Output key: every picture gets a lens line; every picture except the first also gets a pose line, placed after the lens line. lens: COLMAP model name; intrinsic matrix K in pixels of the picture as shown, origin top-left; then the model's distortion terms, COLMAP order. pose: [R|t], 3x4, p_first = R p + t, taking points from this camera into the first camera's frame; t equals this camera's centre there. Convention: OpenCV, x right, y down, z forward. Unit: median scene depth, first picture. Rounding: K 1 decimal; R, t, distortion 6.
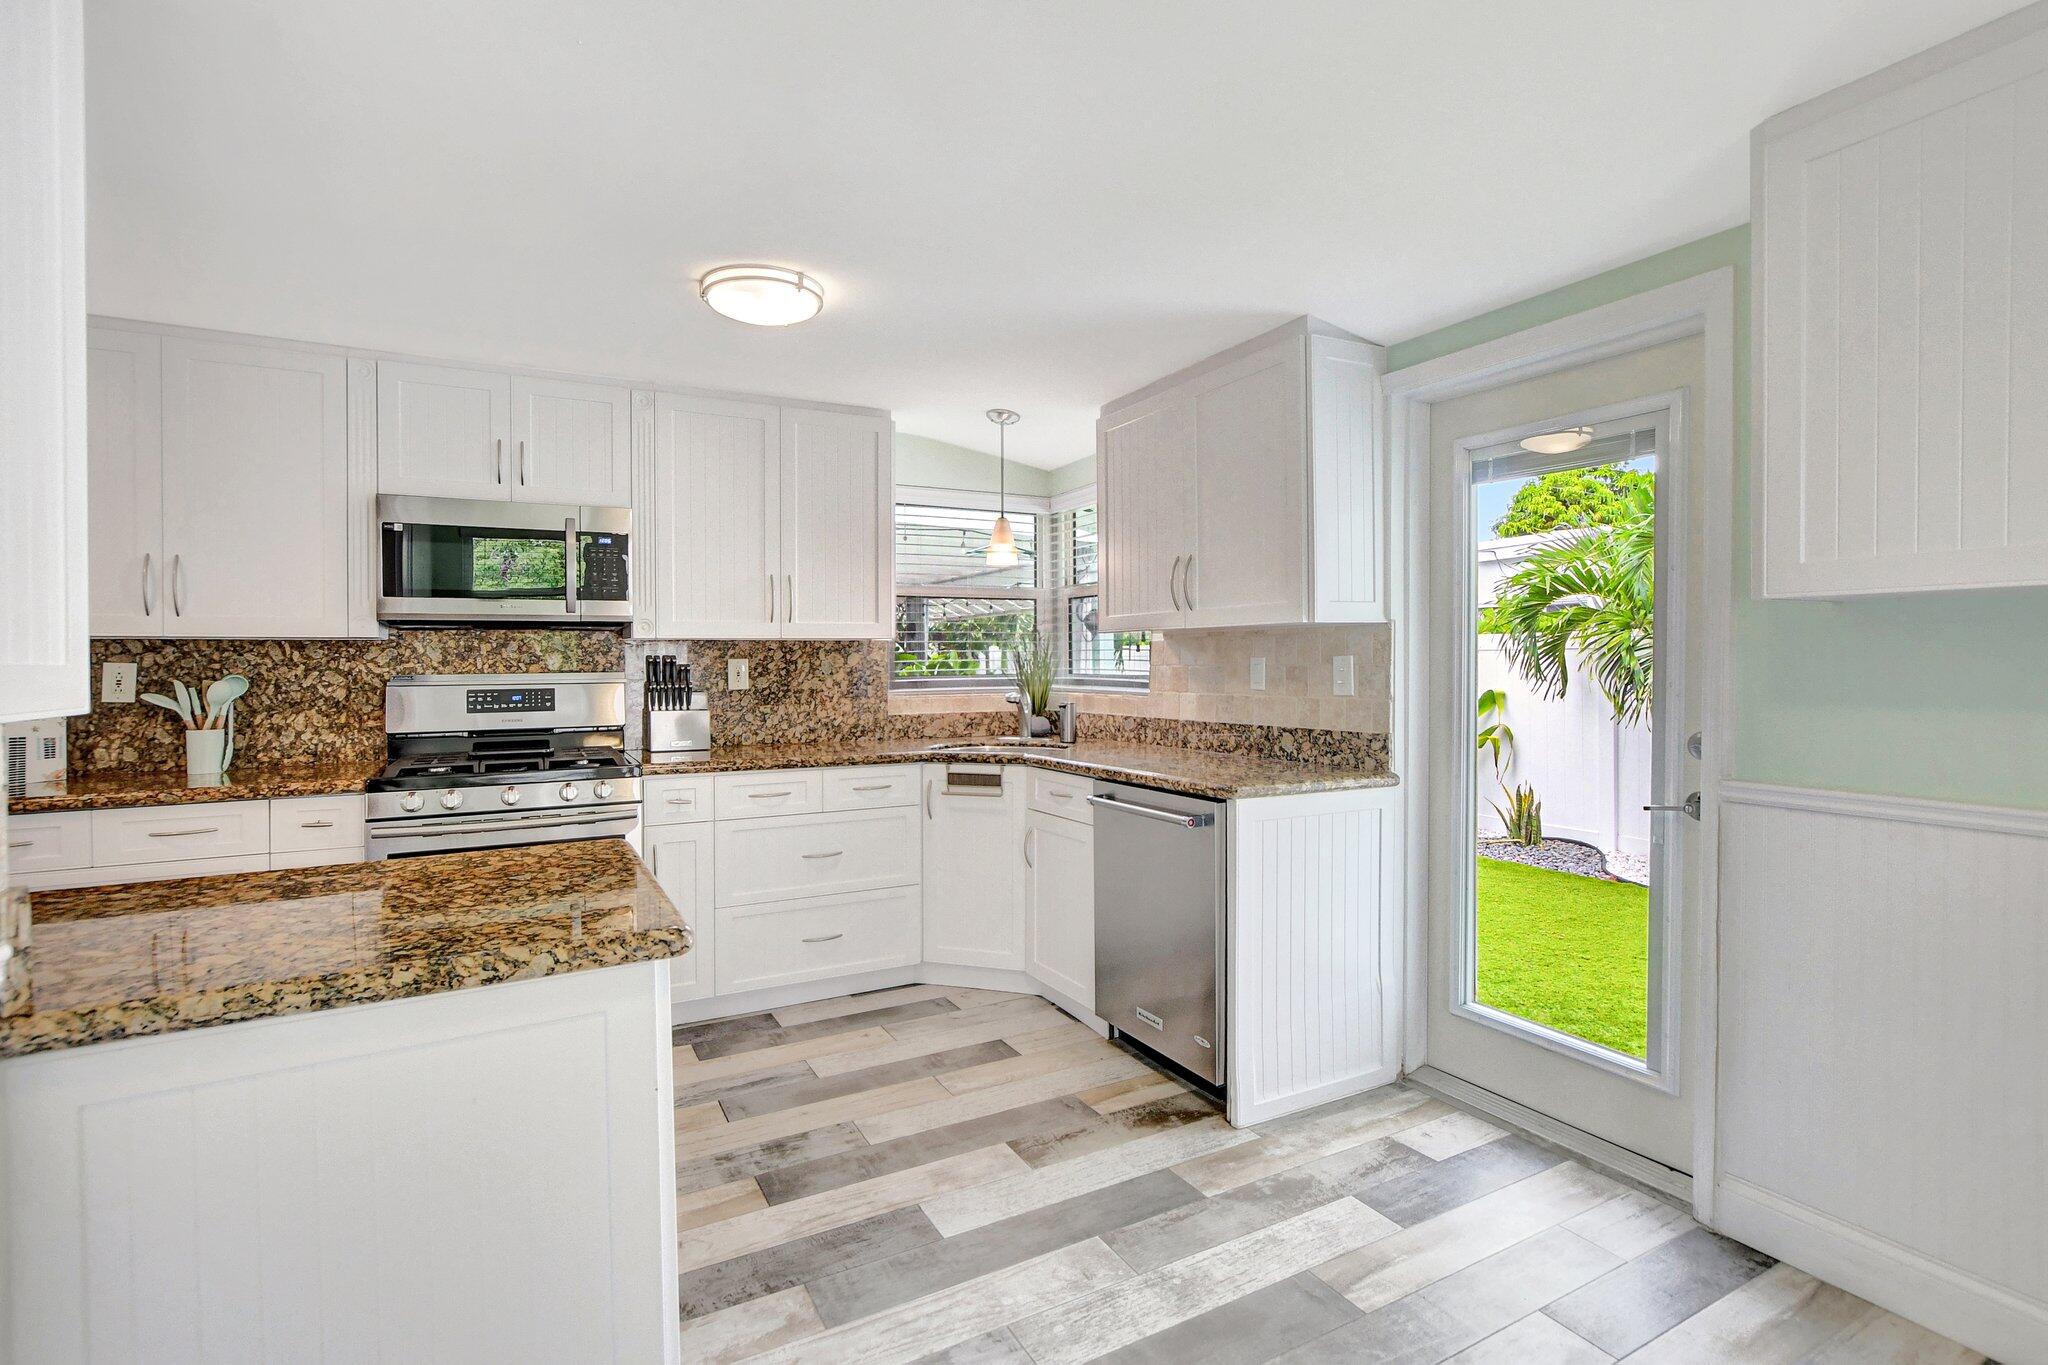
lens RADIAL K [[931.2, 0, 953.9], [0, 931.2, 675.9], [0, 0, 1]] dist [-0.015691, -0.000647]
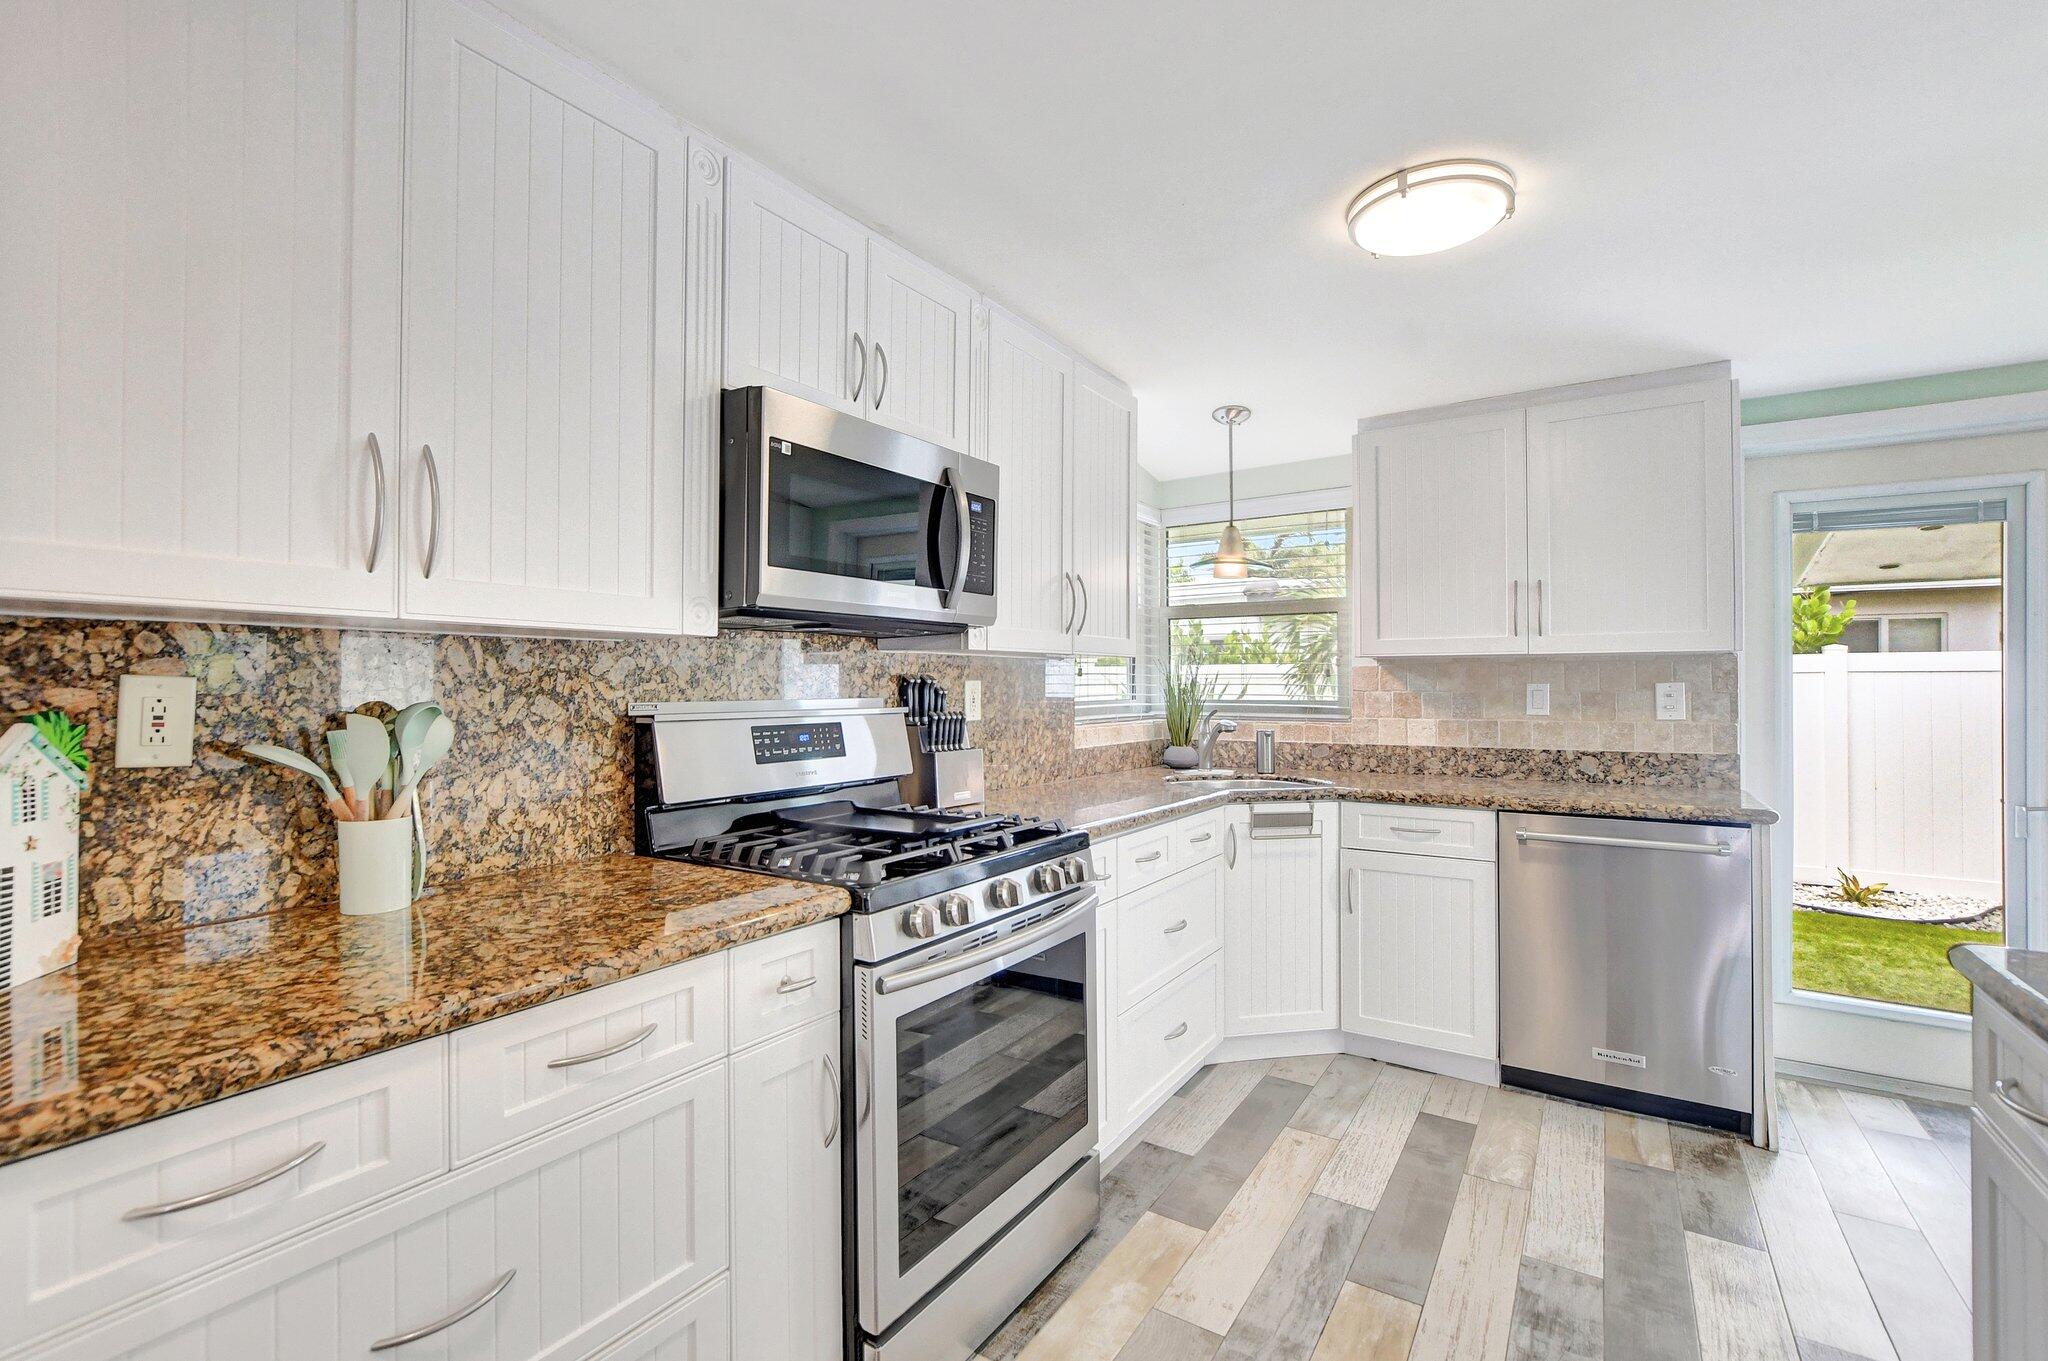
lens RADIAL K [[931.2, 0, 948.2], [0, 931.2, 680.5], [0, 0, 1]] dist [-0.015691, -0.000647]
pose [[0.883398, 0.008703, 0.468542, -0.692506], [0.001412, 0.999774, -0.021231, -0.002055], [-0.468621, 0.019417, 0.883186, 0.387103]]
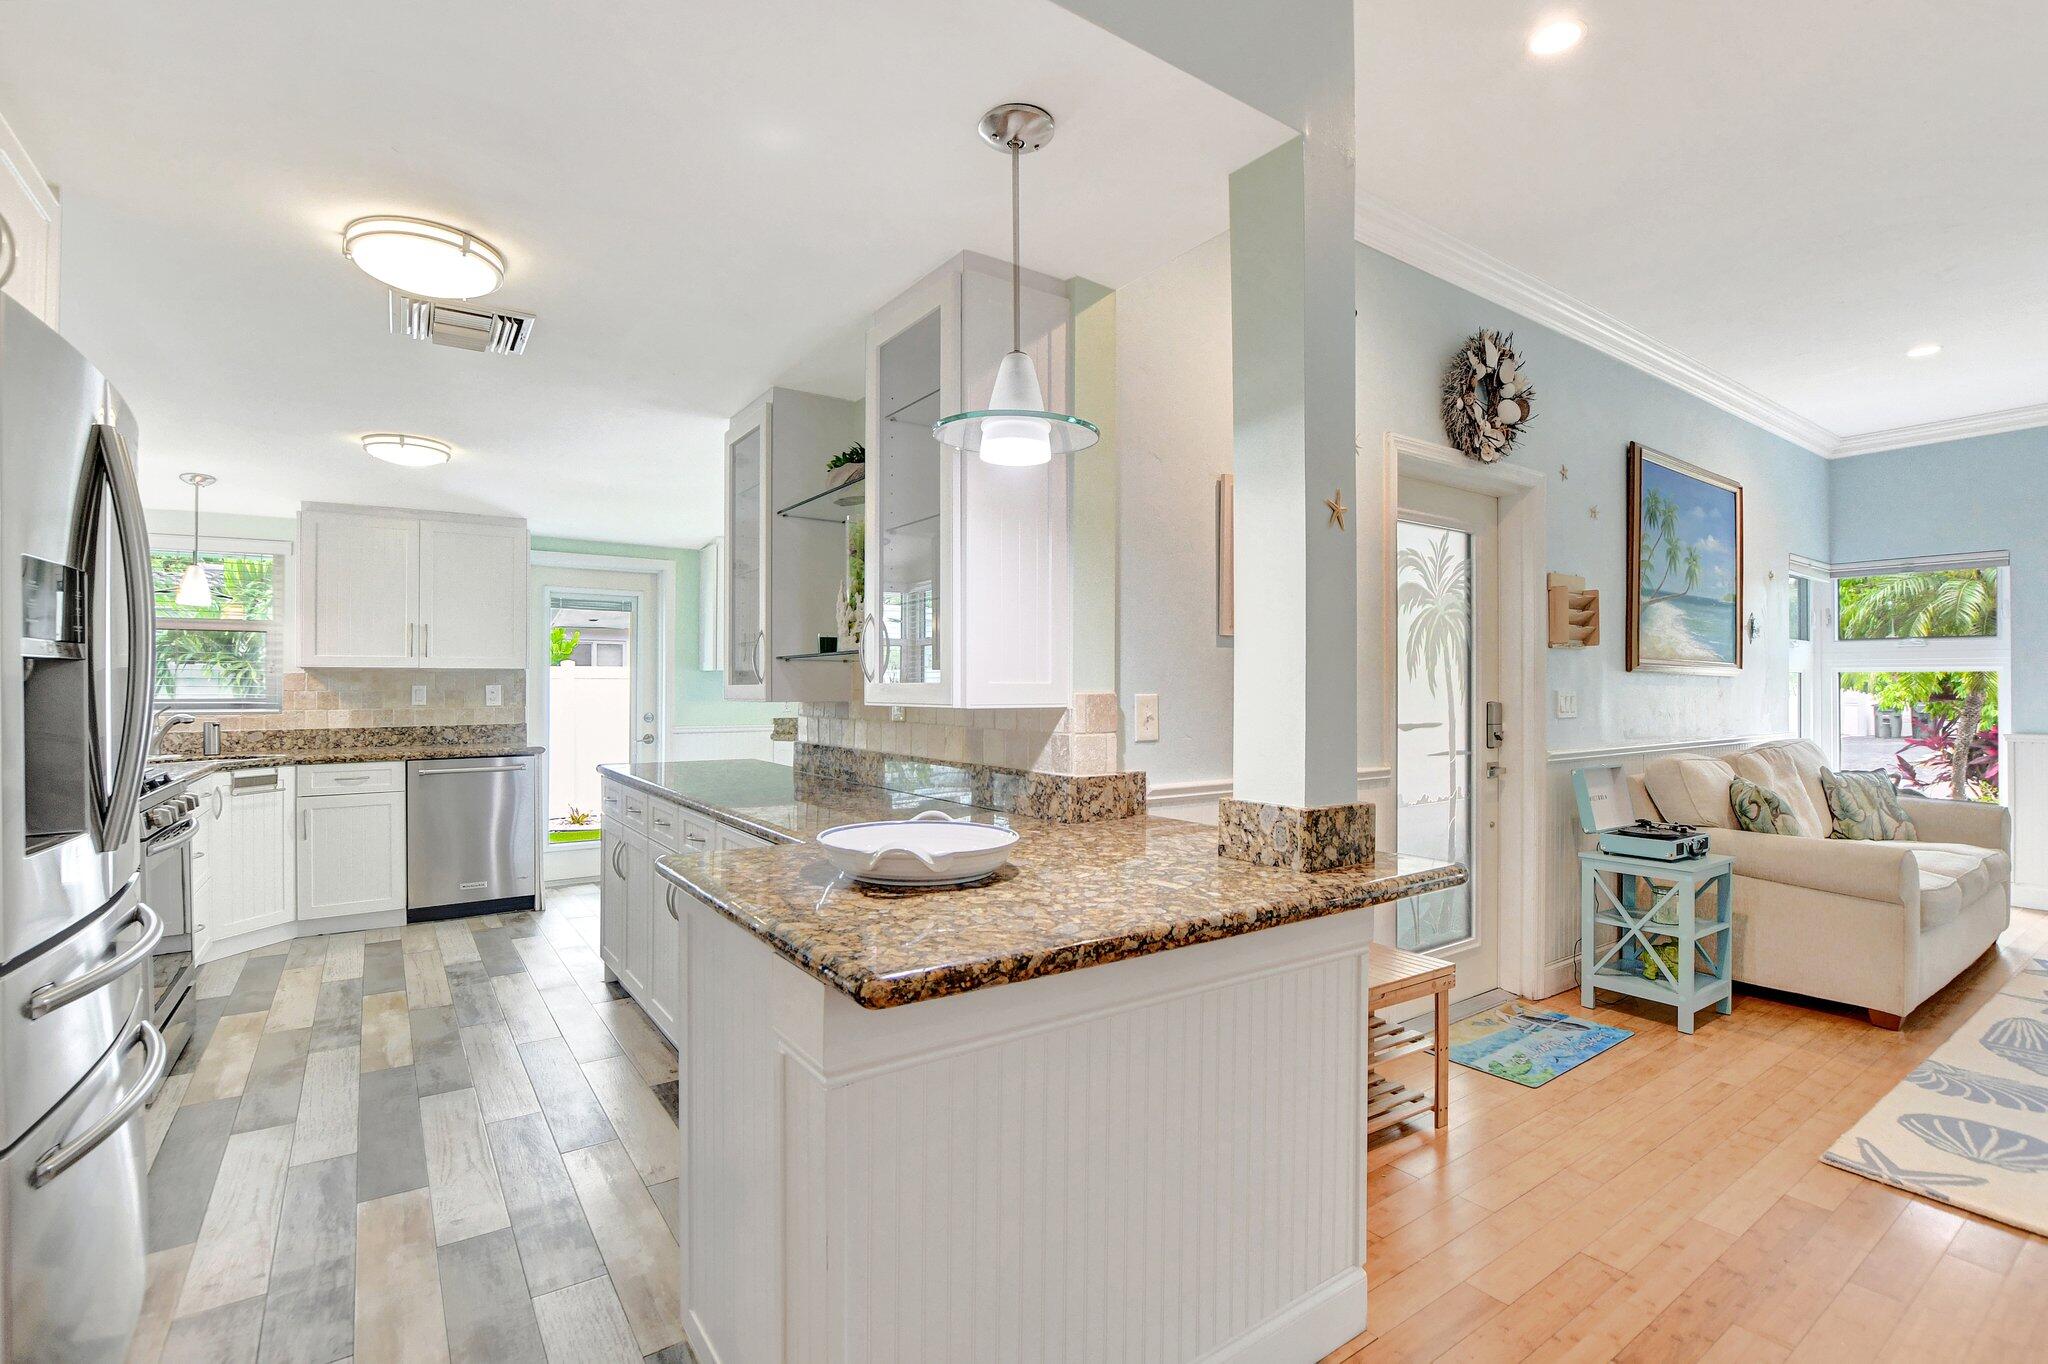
lens RADIAL K [[931.2, 0, 1016.3], [0, 931.2, 680.7], [0, 0, 1]] dist [-0.015691, -0.000647]
pose [[-0.137463, 0.013243, 0.990418, -1.400698], [0.015144, 0.999822, -0.011267, 0.005710], [-0.990391, 0.013450, -0.137639, 0.160027]]
